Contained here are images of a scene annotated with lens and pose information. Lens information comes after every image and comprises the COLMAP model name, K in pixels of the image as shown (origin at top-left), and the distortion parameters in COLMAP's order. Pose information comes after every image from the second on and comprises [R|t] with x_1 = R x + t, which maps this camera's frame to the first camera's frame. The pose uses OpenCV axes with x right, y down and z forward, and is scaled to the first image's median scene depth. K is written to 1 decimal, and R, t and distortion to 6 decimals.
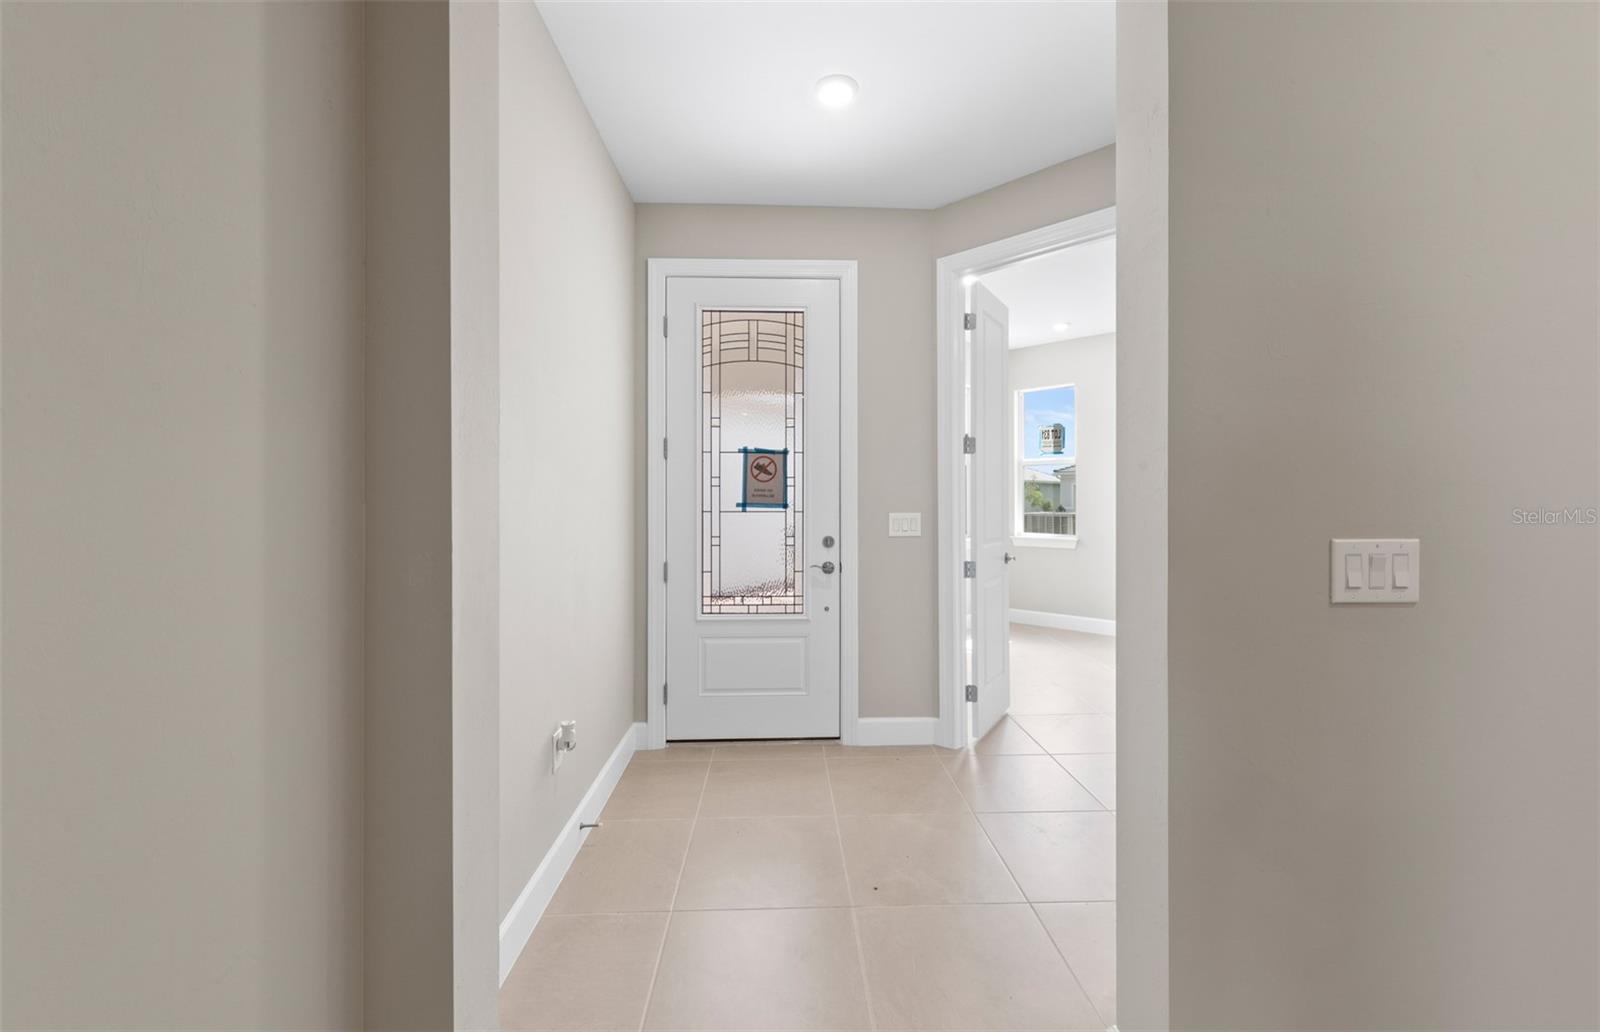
lens RADIAL K [[619.6, 0, 801.3], [0, 619.6, 500.0], [0, 0, 1]] dist [0.007706, -0.000584]
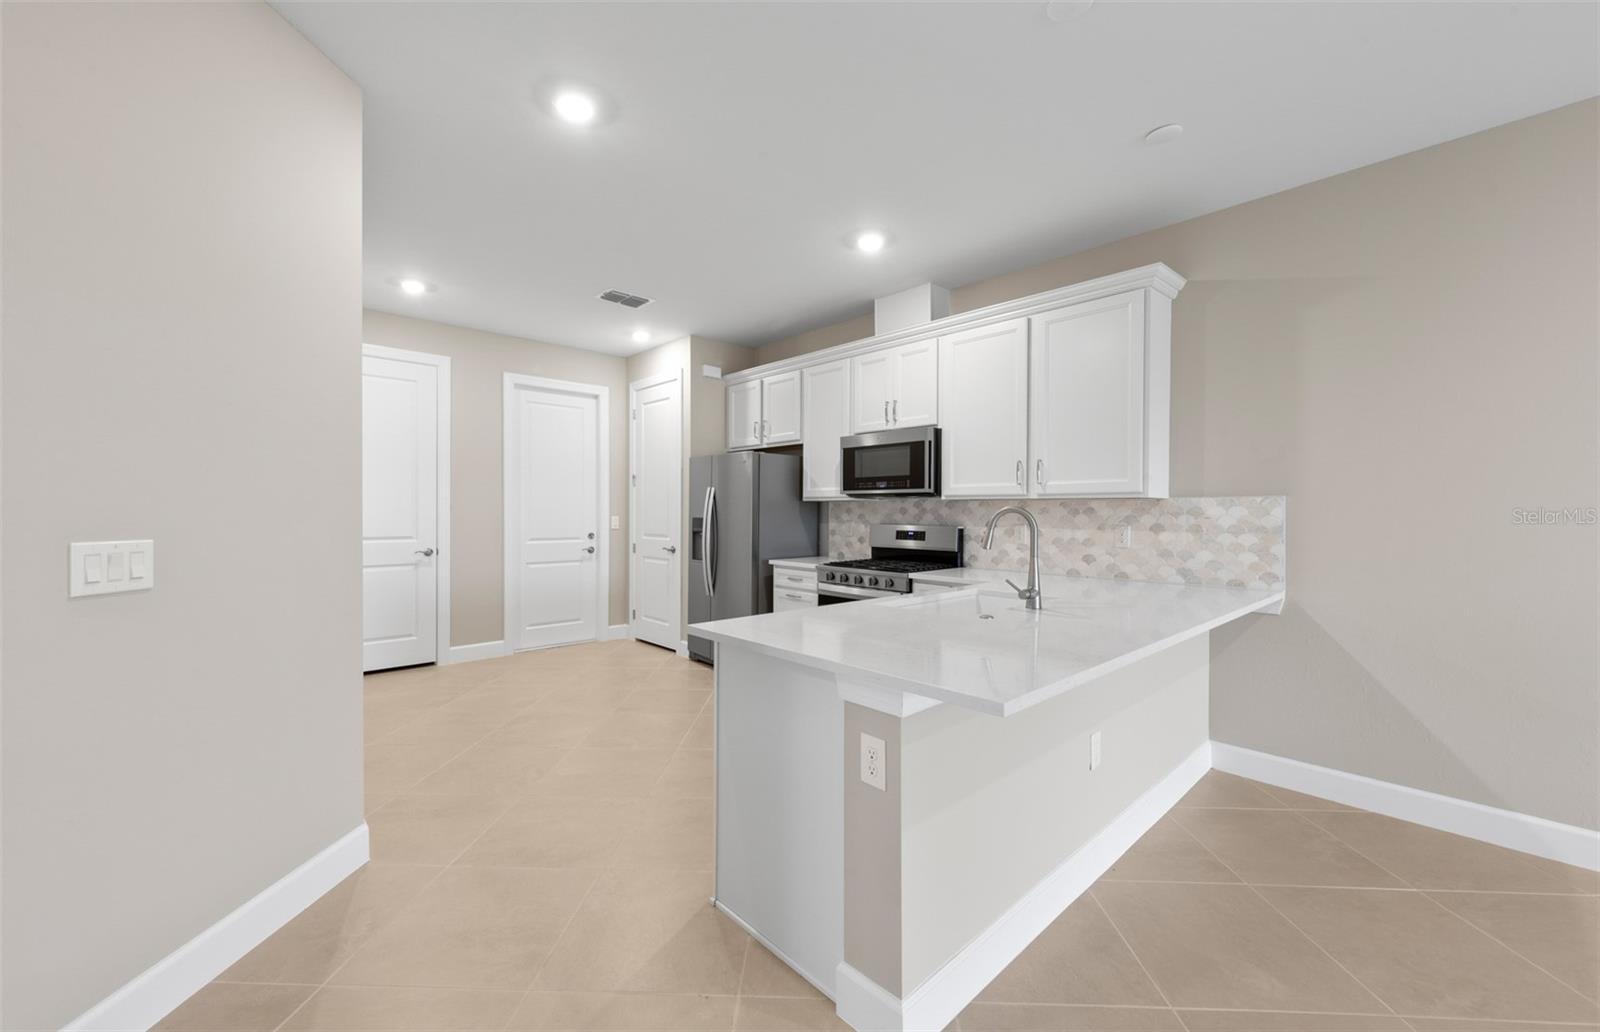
lens RADIAL K [[623.6, 0, 803.6], [0, 623.6, 515.4], [0, 0, 1]] dist [0.007566, -0.000007]
pose [[0.066918, -0.007048, 0.997734, -0.086172], [-0.003604, 0.999967, 0.007305, -0.000977], [-0.997752, -0.004085, 0.066890, -0.165121]]
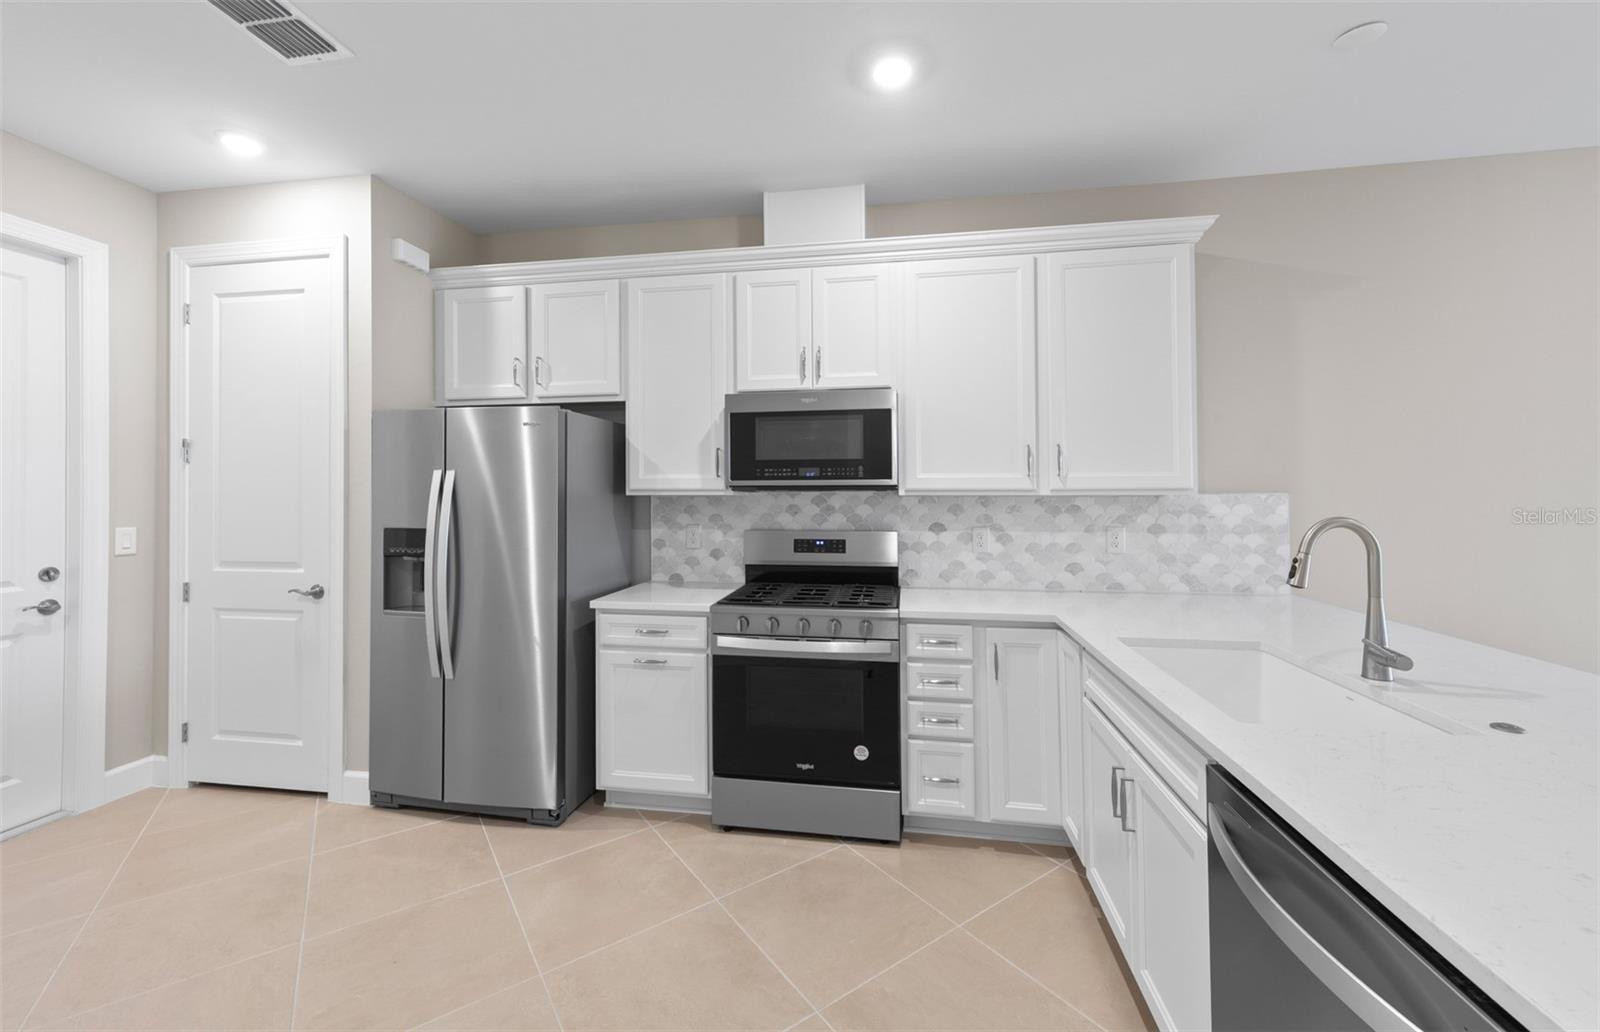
lens RADIAL K [[624.3, 0, 797.5], [0, 624.3, 488.0], [0, 0, 1]] dist [0.005526, -0.000250]
pose [[-0.550279, 0.009722, 0.834924, 0.517620], [0.003194, 0.999949, -0.009539, -0.026126], [-0.834975, -0.002583, -0.550282, 0.234055]]
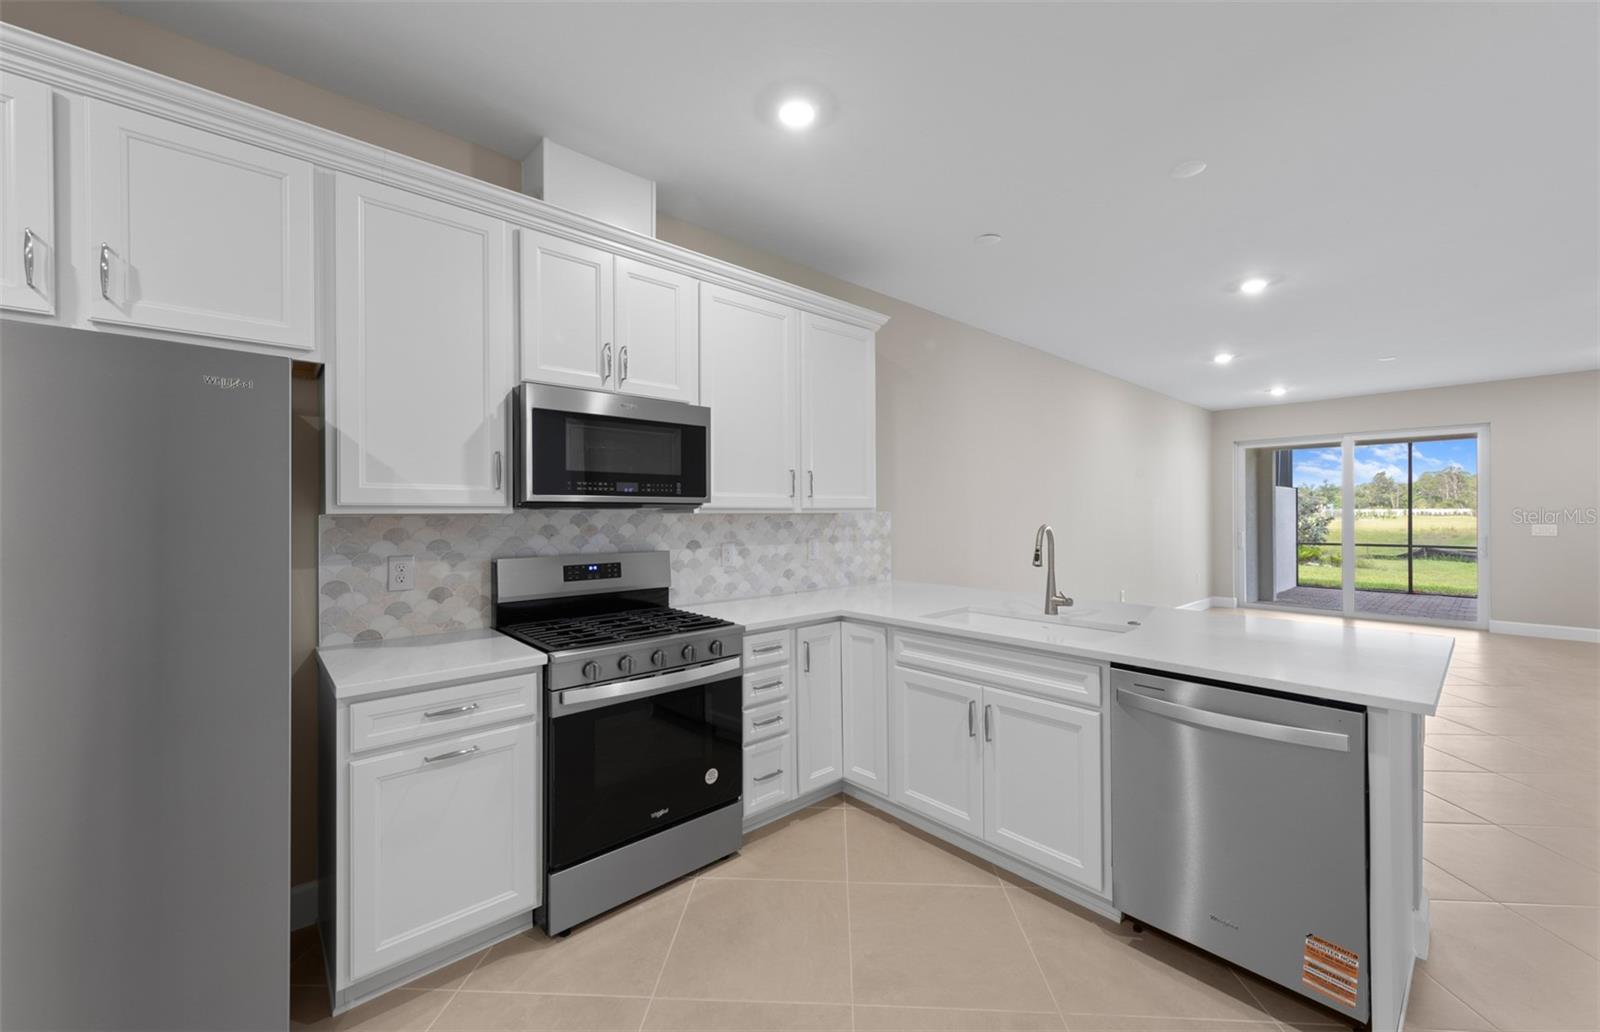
lens RADIAL K [[615.3, 0, 800.1], [0, 615.3, 509.9], [0, 0, 1]] dist [0.007877, -0.000366]
pose [[-0.996141, 0.004469, 0.087648, 0.937812], [0.004154, 0.999984, -0.003782, -0.024969], [-0.087664, -0.003404, -0.996144, 0.470754]]
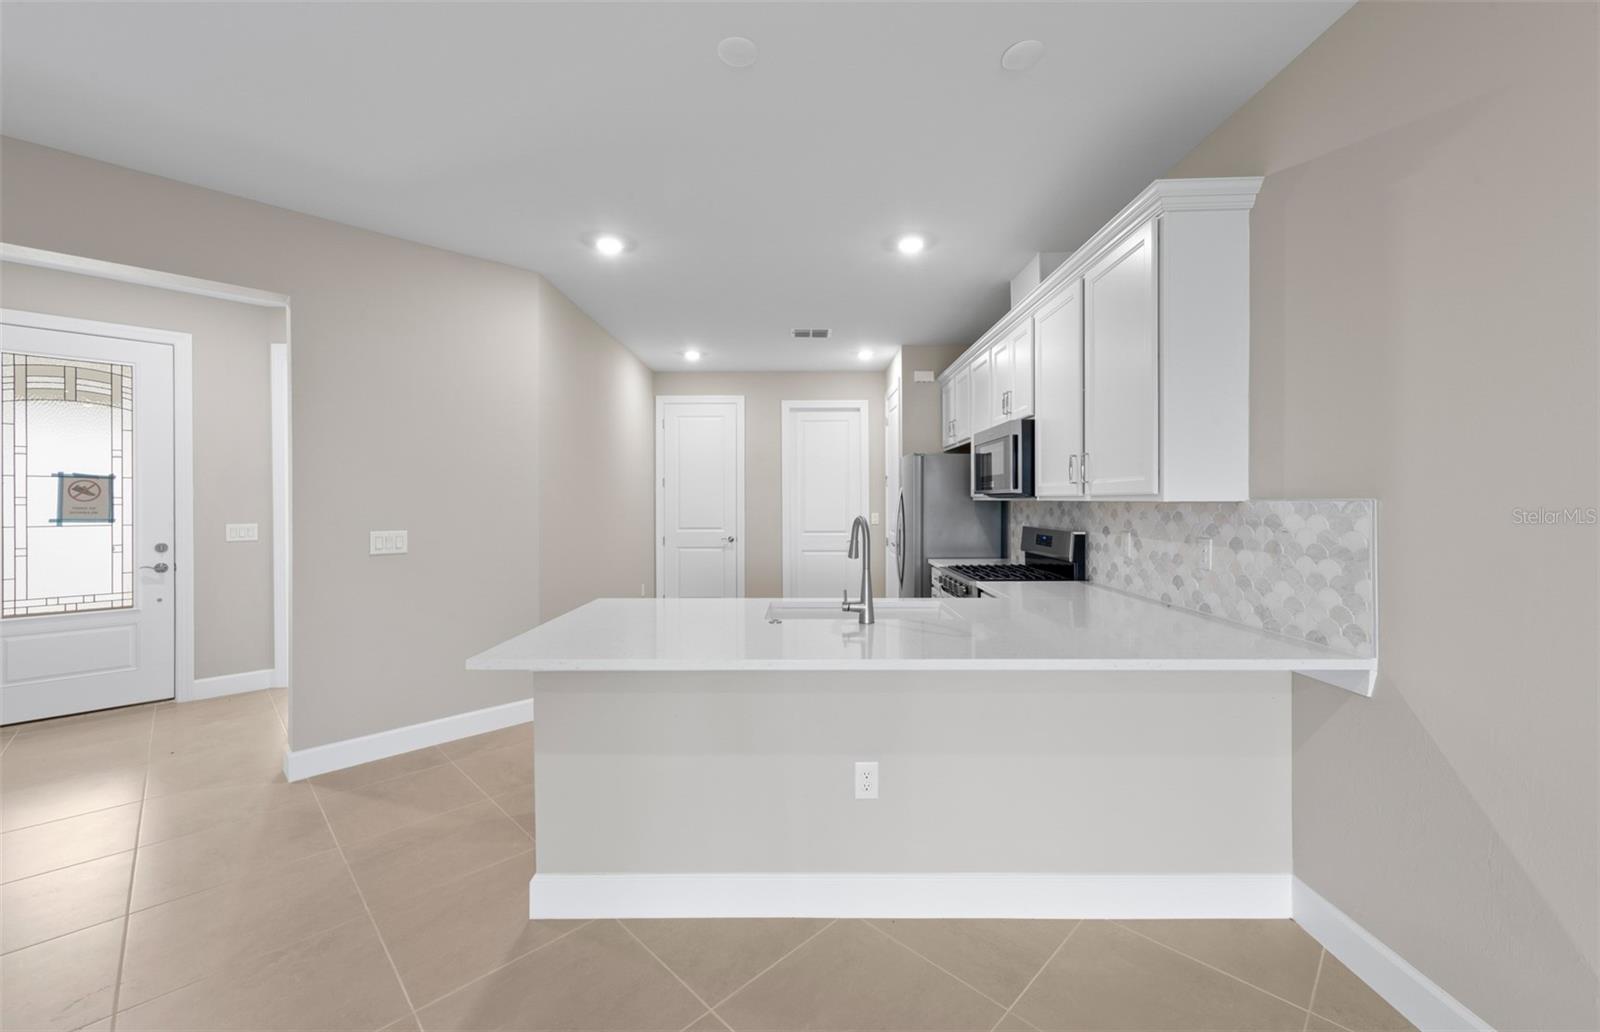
lens RADIAL K [[619.6, 0, 801.3], [0, 619.6, 500.0], [0, 0, 1]] dist [0.007706, -0.000584]
pose [[0.733131, -0.001618, 0.680086, 0.136537], [0.003553, 0.999993, -0.001451, -0.025318], [-0.680079, 0.003480, 0.733131, -0.857248]]
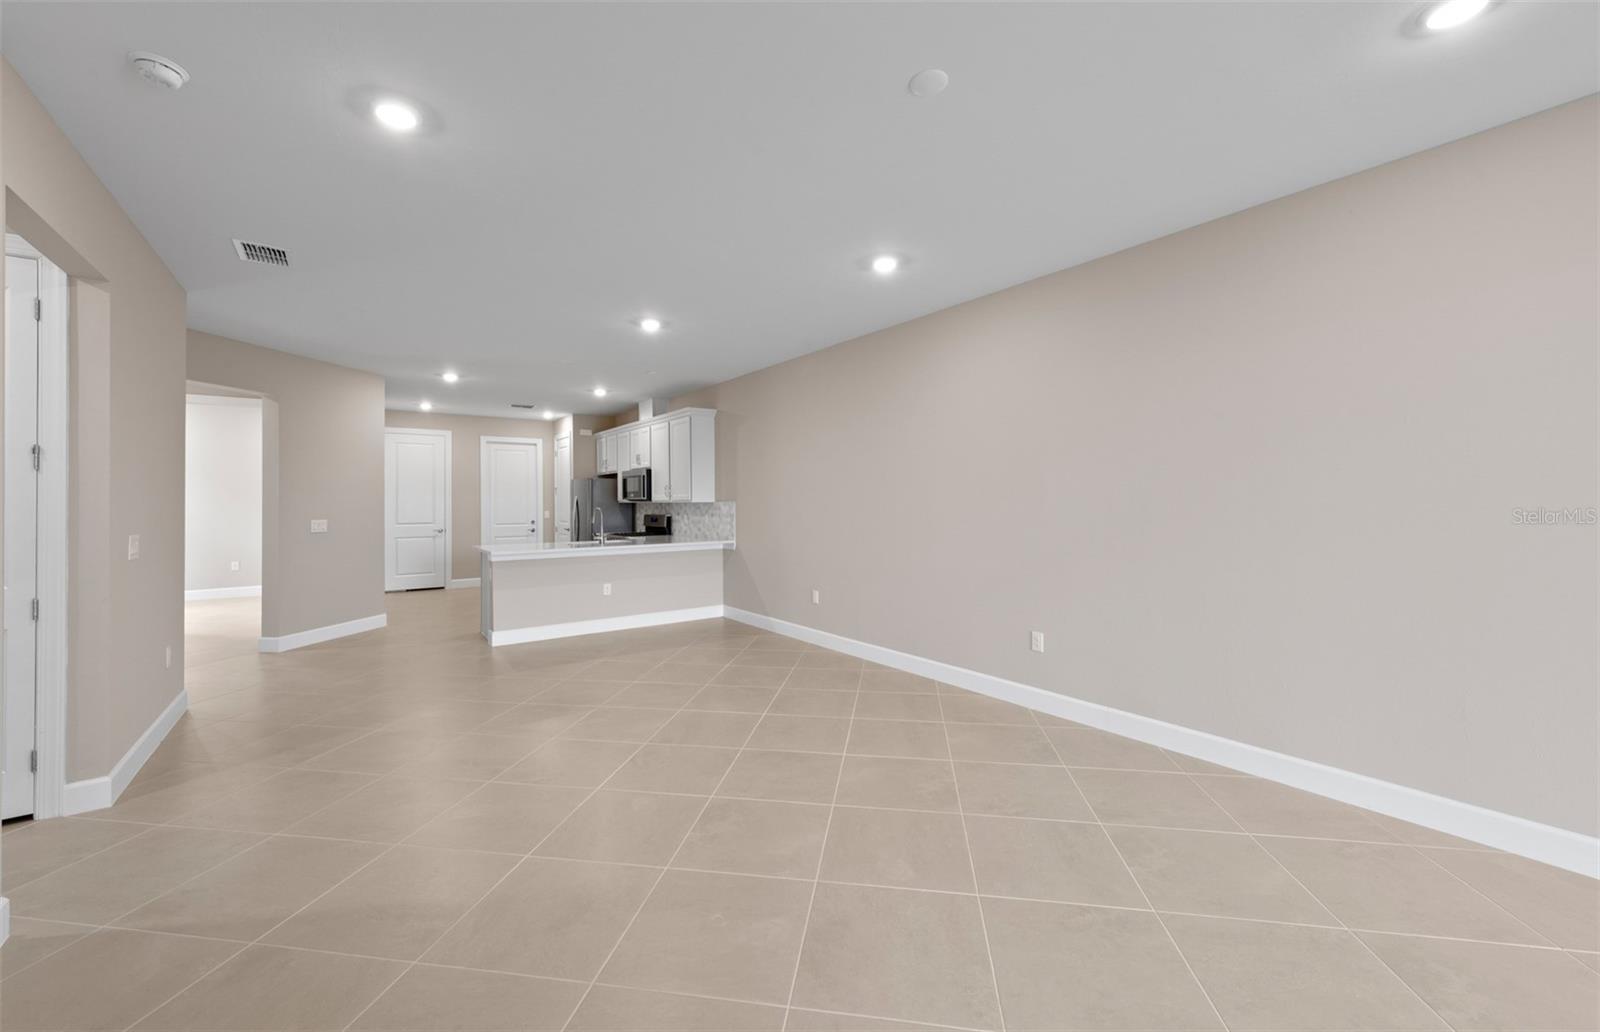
lens RADIAL K [[622.5, 0, 799.0], [0, 622.5, 495.8], [0, 0, 1]] dist [0.008675, -0.000456]
pose [[0.193134, 0.008369, 0.981137, -1.264239], [0.007653, 0.999920, -0.010035, -0.021432], [-0.981143, 0.009447, 0.193054, -1.450608]]
